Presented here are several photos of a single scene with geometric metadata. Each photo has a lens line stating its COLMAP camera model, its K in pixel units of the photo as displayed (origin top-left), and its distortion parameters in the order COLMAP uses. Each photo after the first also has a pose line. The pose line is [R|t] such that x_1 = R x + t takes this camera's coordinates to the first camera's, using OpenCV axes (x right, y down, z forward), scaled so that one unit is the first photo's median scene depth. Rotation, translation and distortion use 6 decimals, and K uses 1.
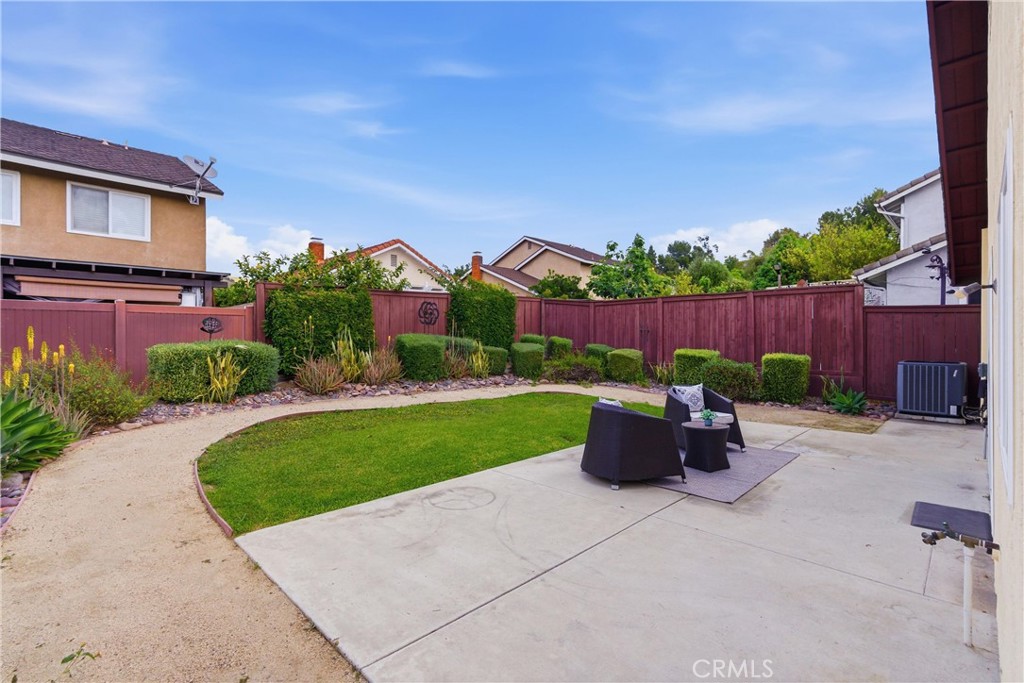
lens RADIAL K [[463.5, 0, 512.0], [0, 463.5, 341.5], [0, 0, 1]] dist [-0.000833, 0.000024]
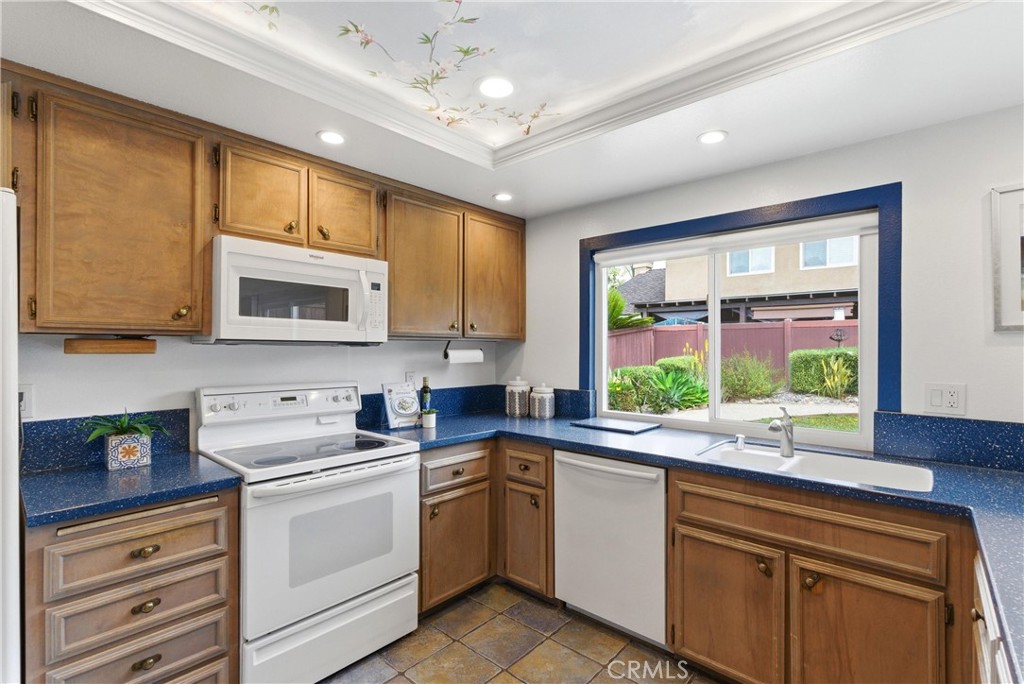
lens RADIAL K [[473.8, 0, 509.9], [0, 473.8, 350.4], [0, 0, 1]] dist [-0.001739, 0.000309]
pose [[0.049819, 0.011125, -0.998696, 0.514834], [-0.006343, 0.999921, 0.010822, -0.002804], [0.998738, 0.005796, 0.049886, 0.055102]]
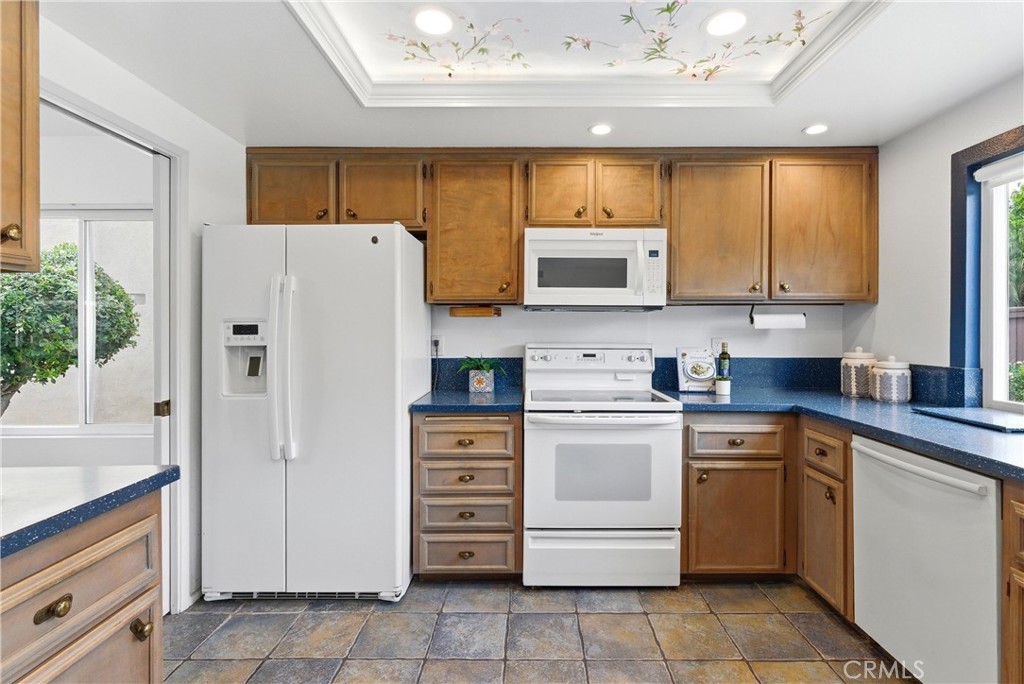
lens RADIAL K [[480.9, 0, 526.6], [0, 480.9, 331.1], [0, 0, 1]] dist [-0.000137, 0.000347]
pose [[-0.707383, 0.010330, -0.706755, 0.502712], [0.001547, 0.999913, 0.013066, 0.007248], [0.706829, 0.008150, -0.707337, 0.143974]]
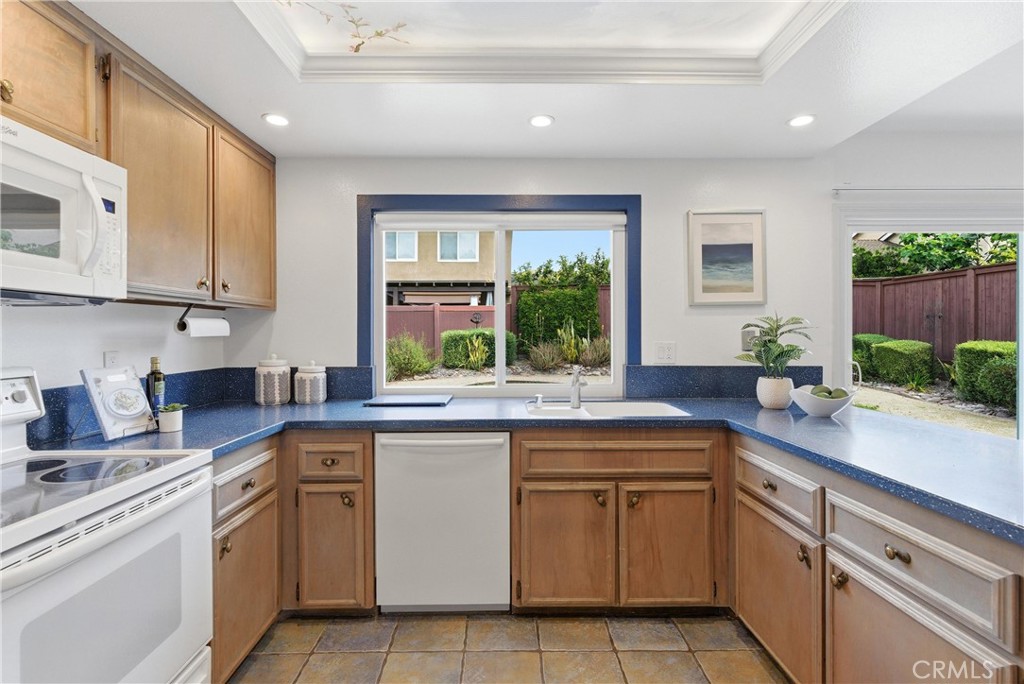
lens RADIAL K [[482.9, 0, 509.1], [0, 482.9, 335.5], [0, 0, 1]] dist [-0.002393, 0.000158]
pose [[0.715209, 0.008743, -0.698856, 0.456868], [-0.004707, 0.999959, 0.007693, 0.006909], [0.698895, -0.002212, 0.715221, -0.029554]]
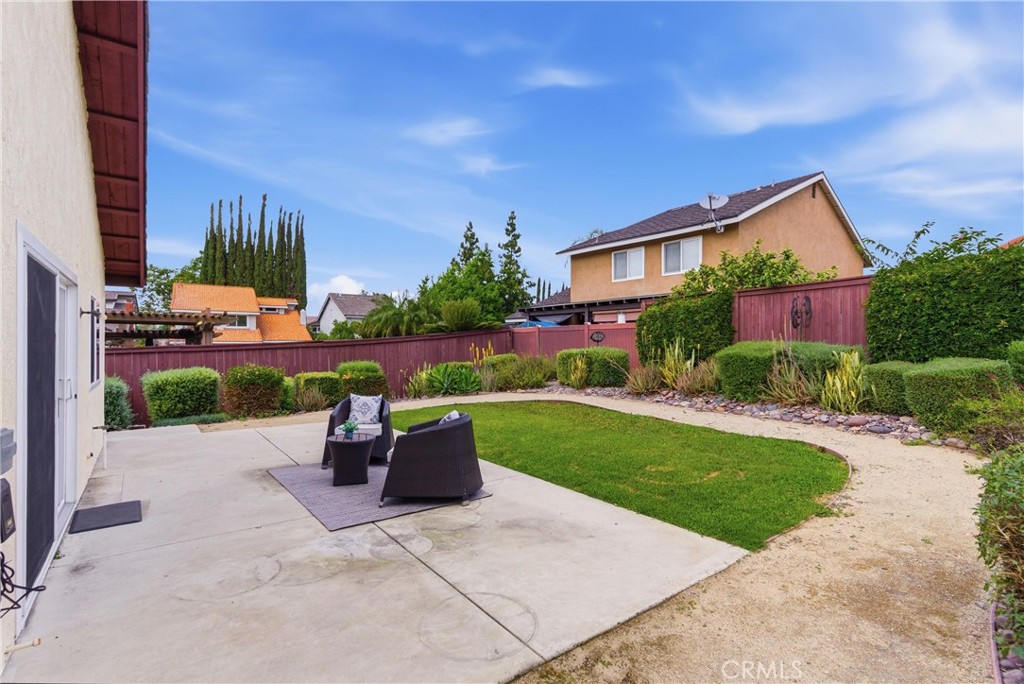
lens RADIAL K [[473.8, 0, 509.9], [0, 473.8, 350.4], [0, 0, 1]] dist [-0.001739, 0.000309]
pose [[-0.136526, 0.011414, -0.990571, 0.777091], [-0.008764, 0.999881, 0.012729, -0.007864], [0.990598, 0.010420, -0.136410, 0.845225]]
